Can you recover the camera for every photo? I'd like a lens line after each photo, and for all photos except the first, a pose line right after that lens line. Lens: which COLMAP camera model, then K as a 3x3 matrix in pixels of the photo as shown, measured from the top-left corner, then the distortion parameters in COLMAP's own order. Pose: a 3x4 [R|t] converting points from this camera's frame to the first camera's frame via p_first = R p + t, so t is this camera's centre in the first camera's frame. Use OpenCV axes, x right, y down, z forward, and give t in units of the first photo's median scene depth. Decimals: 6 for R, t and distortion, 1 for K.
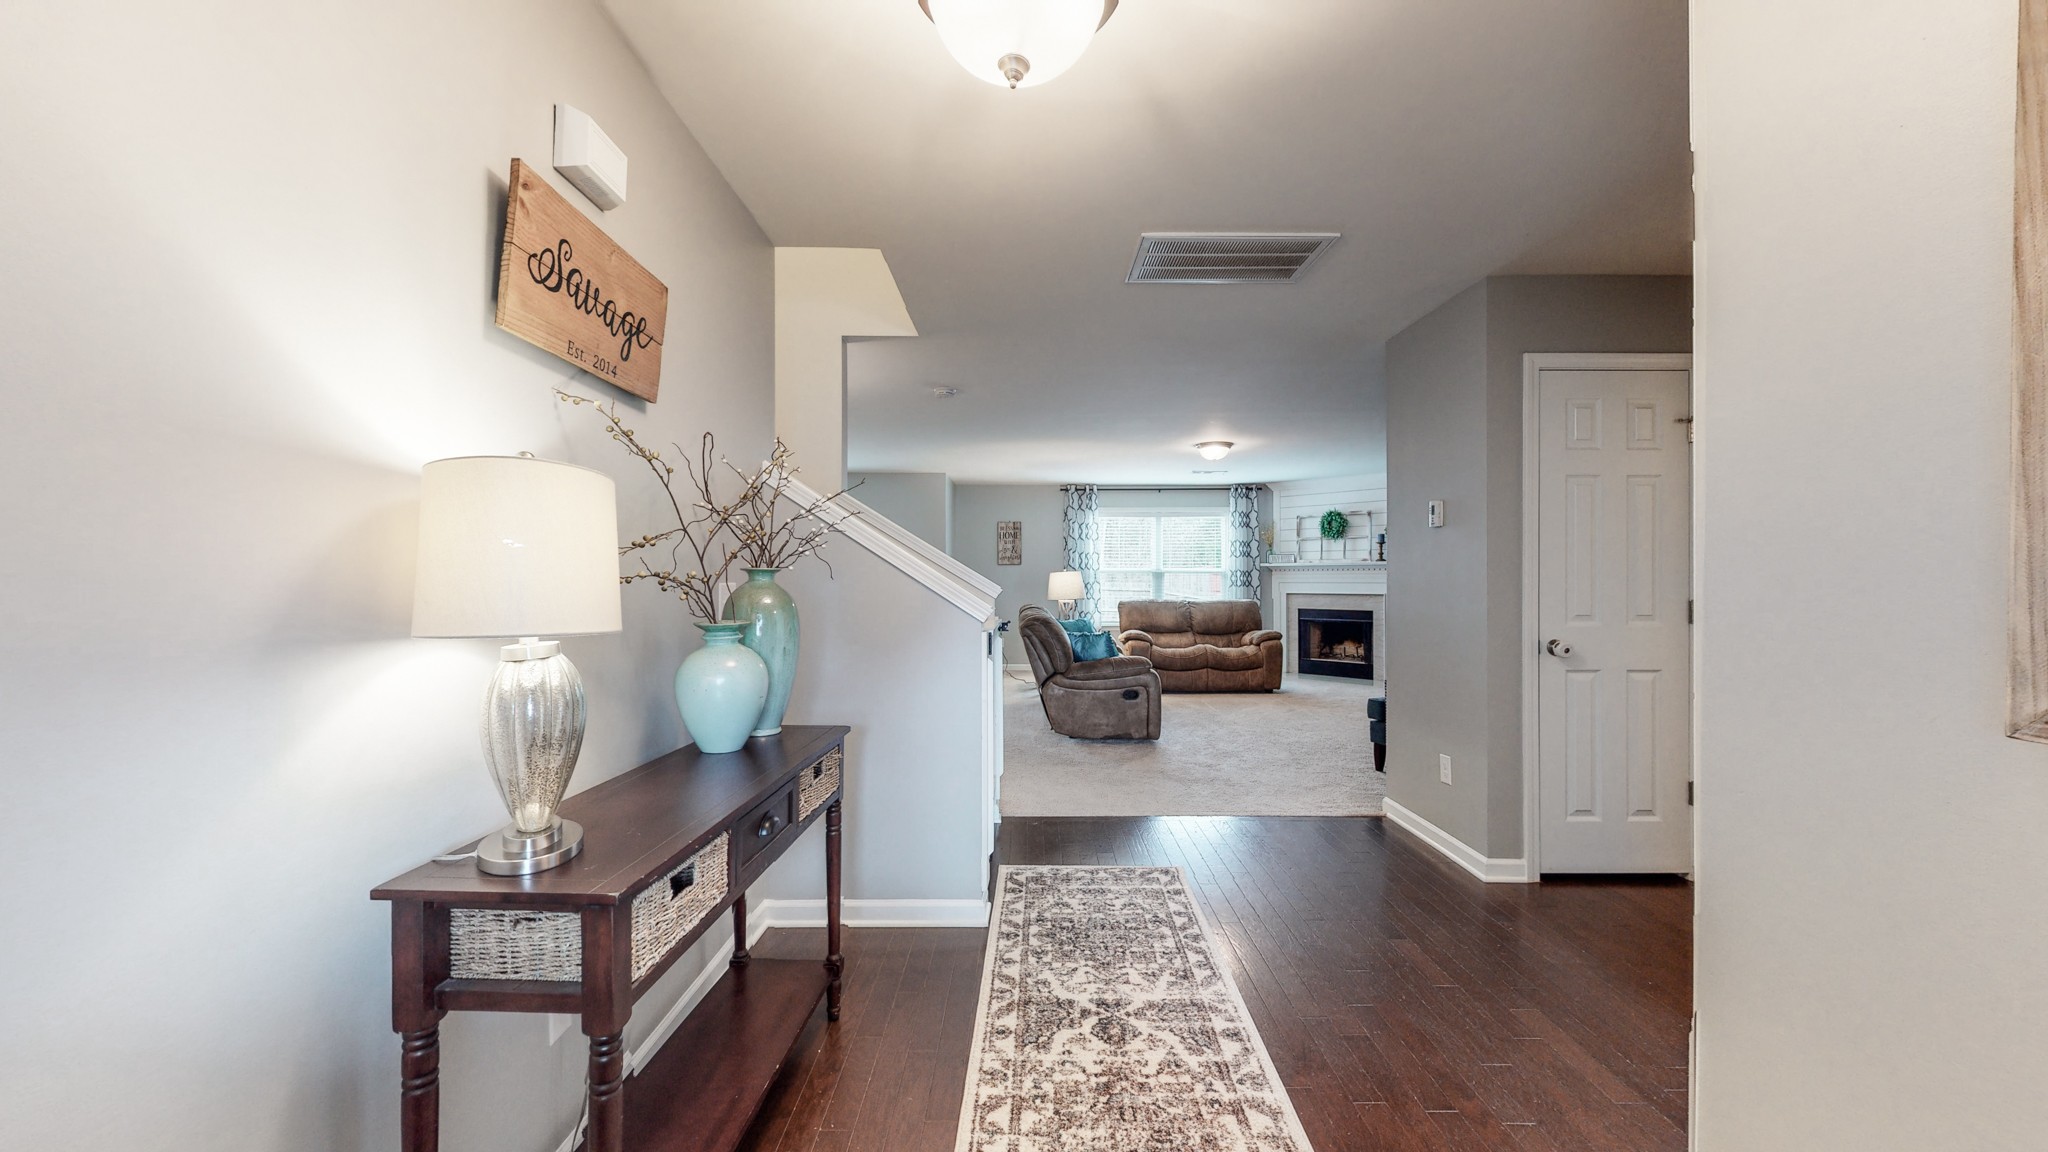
lens RADIAL K [[750.0, 0, 1026.3], [0, 750.0, 578.1], [0, 0, 1]] dist [-0.000365, -0.000224]
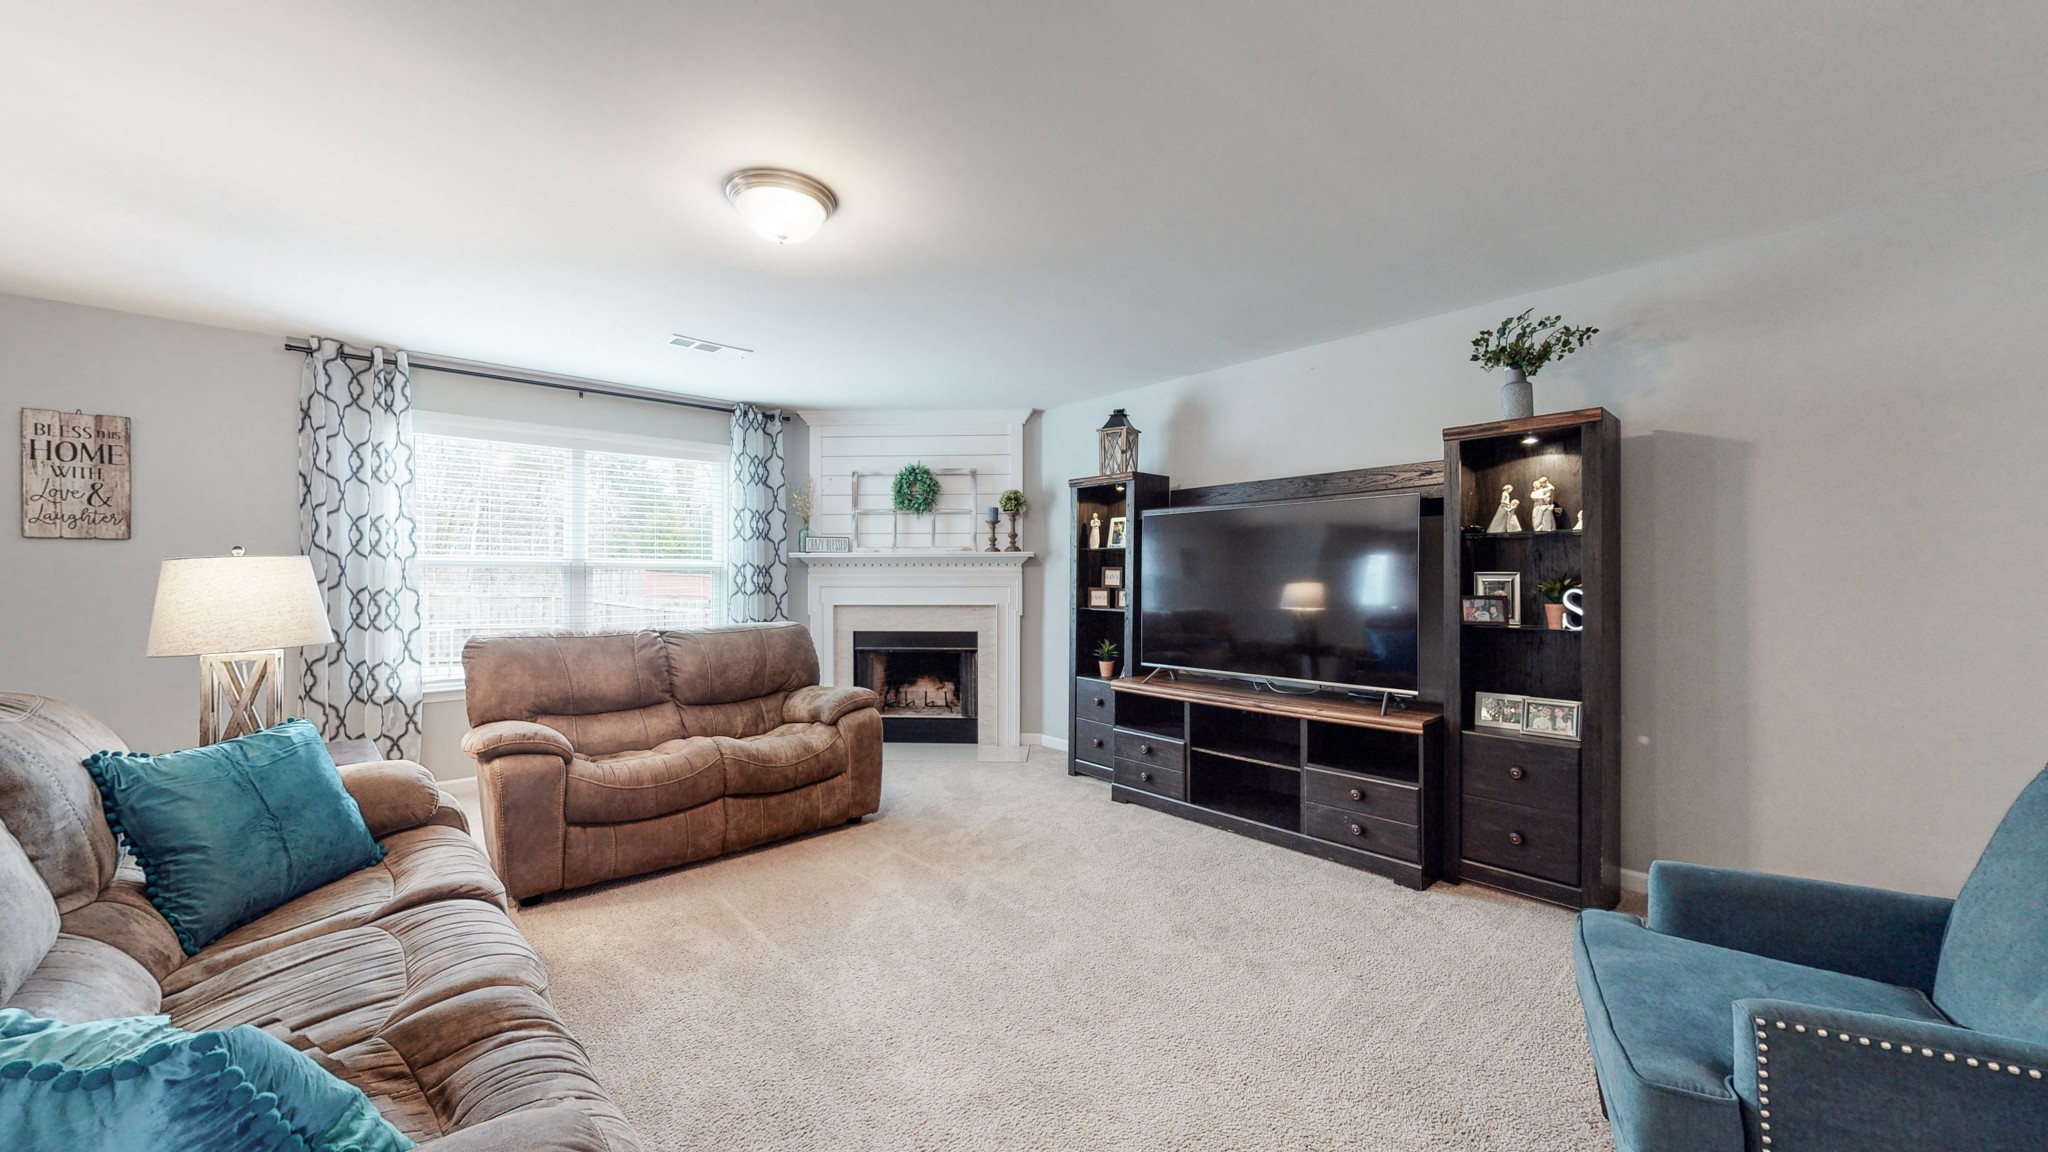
lens RADIAL K [[750.0, 0, 1026.3], [0, 750.0, 578.1], [0, 0, 1]] dist [-0.000365, -0.000224]
pose [[0.744083, 0.000588, 0.668087, 0.073060], [-0.001603, 0.999998, 0.000904, -0.001241], [-0.668086, -0.001744, 0.744082, 0.476571]]
